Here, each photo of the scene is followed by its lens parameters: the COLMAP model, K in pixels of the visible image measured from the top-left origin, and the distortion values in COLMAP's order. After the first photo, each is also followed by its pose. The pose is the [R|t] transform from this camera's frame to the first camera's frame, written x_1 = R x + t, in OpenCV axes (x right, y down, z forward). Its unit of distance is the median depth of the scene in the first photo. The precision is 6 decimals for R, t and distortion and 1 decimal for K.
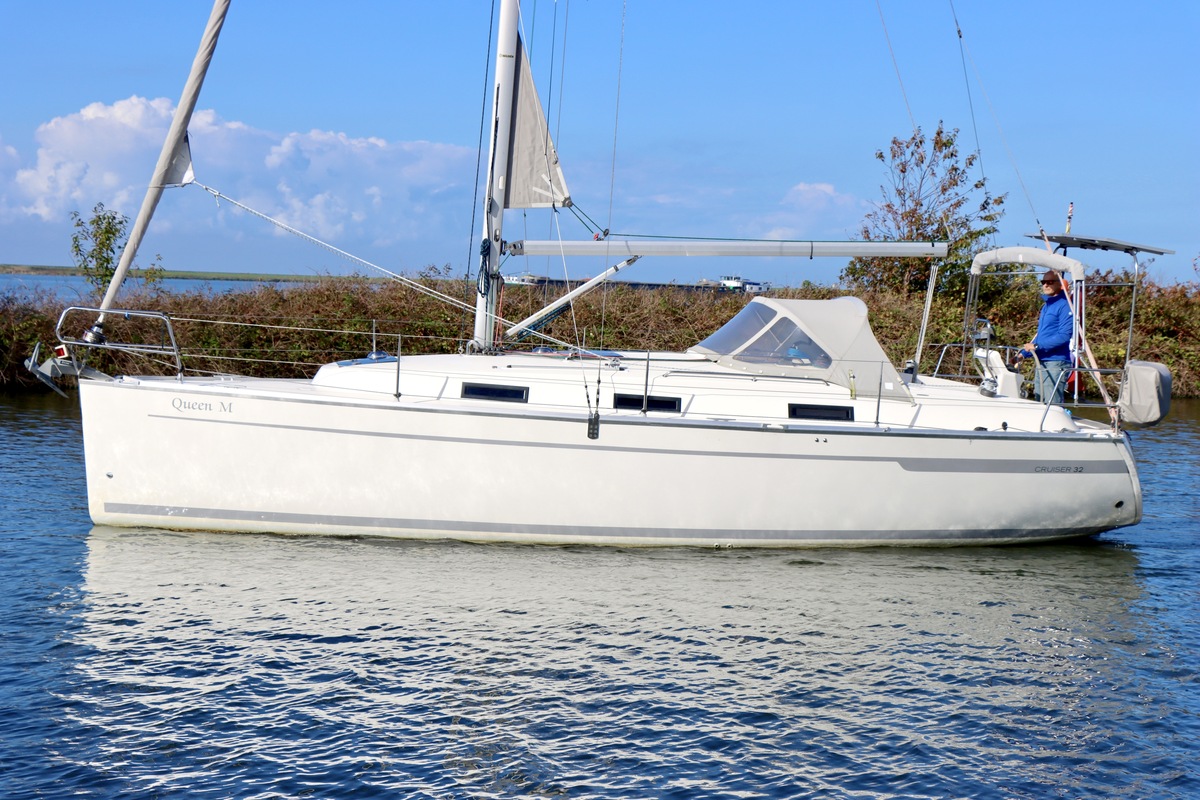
lens RADIAL K [[2457.6, 0, 600.0], [0, 2457.6, 400.0], [0, 0, 1]] dist [0.324887, 0.023352]
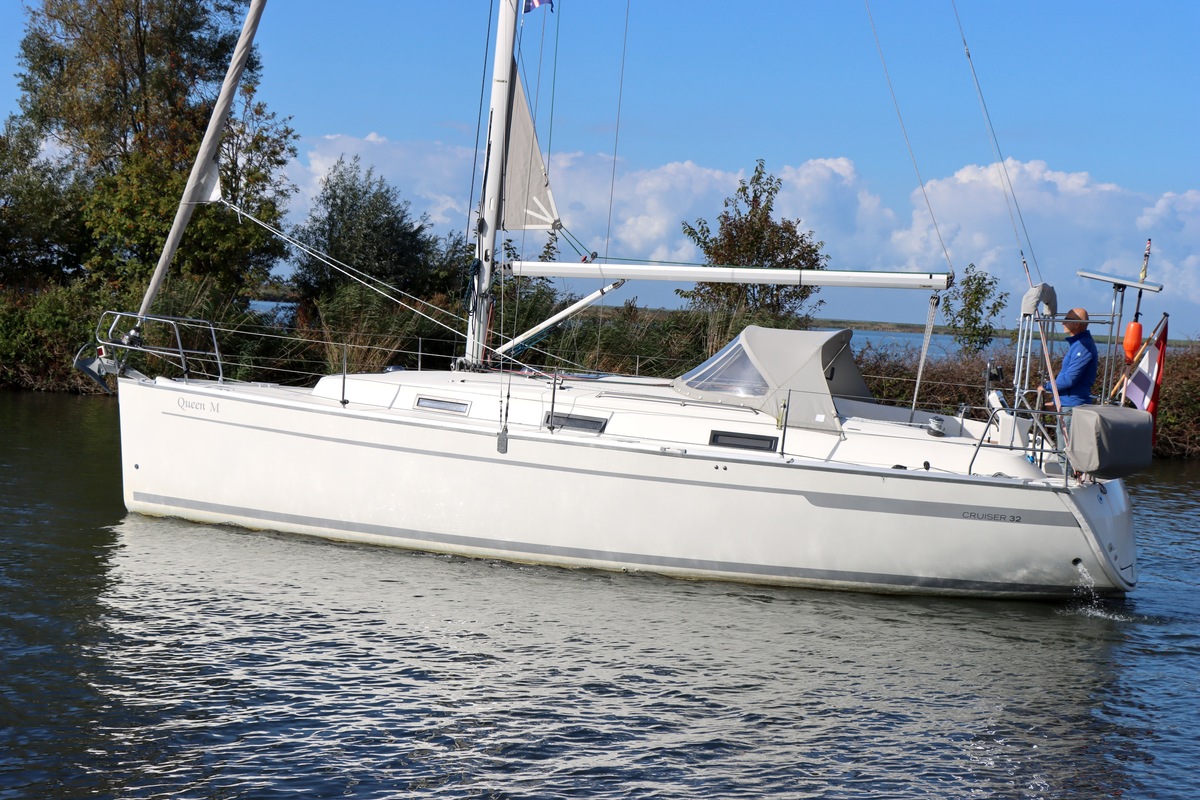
lens RADIAL K [[2457.6, 0, 600.0], [0, 2457.6, 400.0], [0, 0, 1]] dist [0.324887, 0.023352]
pose [[0.917687, 0.043697, -0.394893, 0.407372], [-0.054478, 0.998385, -0.016124, 0.007267], [0.393551, 0.036310, 0.918585, 0.077666]]
